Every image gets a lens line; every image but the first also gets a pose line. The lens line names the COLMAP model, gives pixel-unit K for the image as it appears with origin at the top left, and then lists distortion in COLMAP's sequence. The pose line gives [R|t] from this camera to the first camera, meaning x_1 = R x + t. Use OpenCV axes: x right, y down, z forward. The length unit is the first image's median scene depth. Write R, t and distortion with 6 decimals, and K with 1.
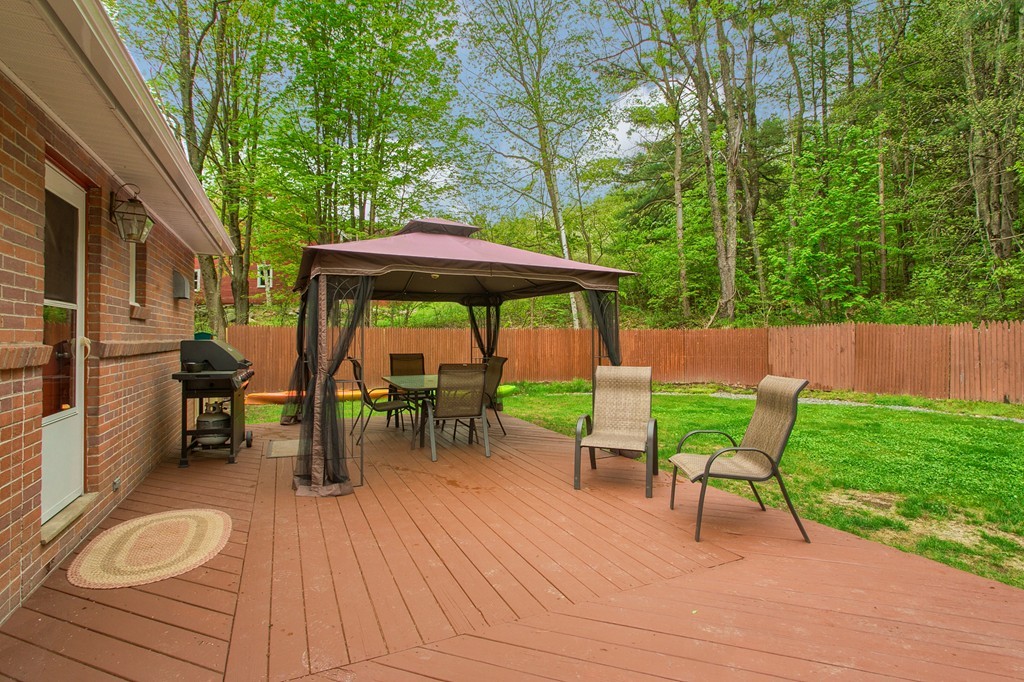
lens RADIAL K [[493.9, 0, 513.3], [0, 493.9, 336.4], [0, 0, 1]] dist [0.000852, 0.000287]
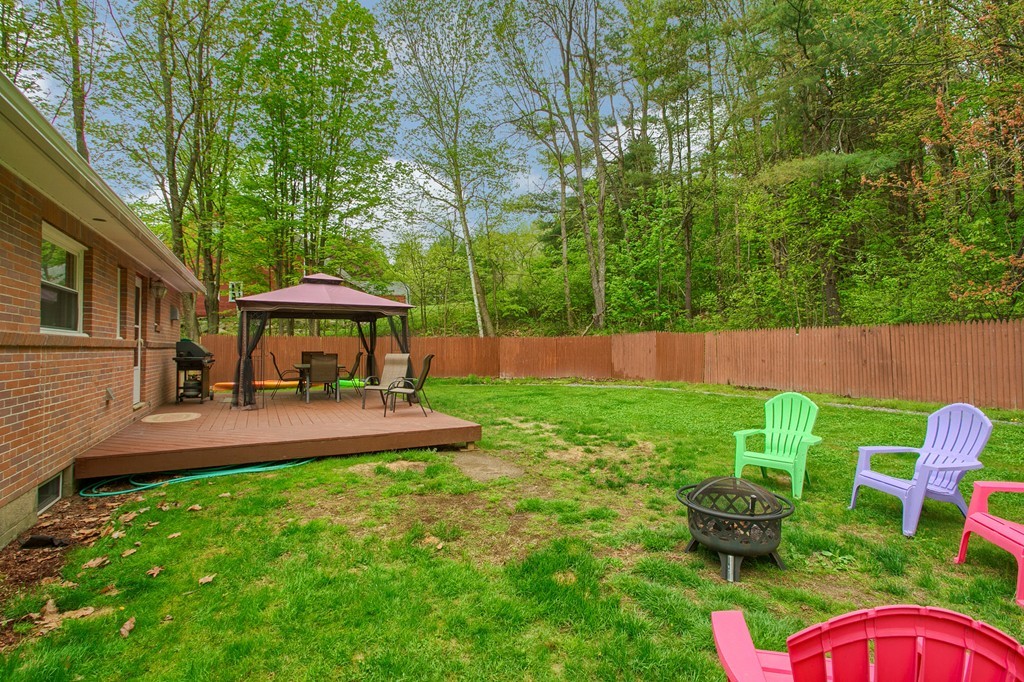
lens RADIAL K [[493.9, 0, 509.2], [0, 493.9, 335.9], [0, 0, 1]] dist [0.000852, 0.000287]
pose [[0.999486, -0.002955, 0.031916, 0.253070], [0.003598, 0.999792, -0.020089, 0.012222], [-0.031850, 0.020193, 0.999289, -0.432797]]
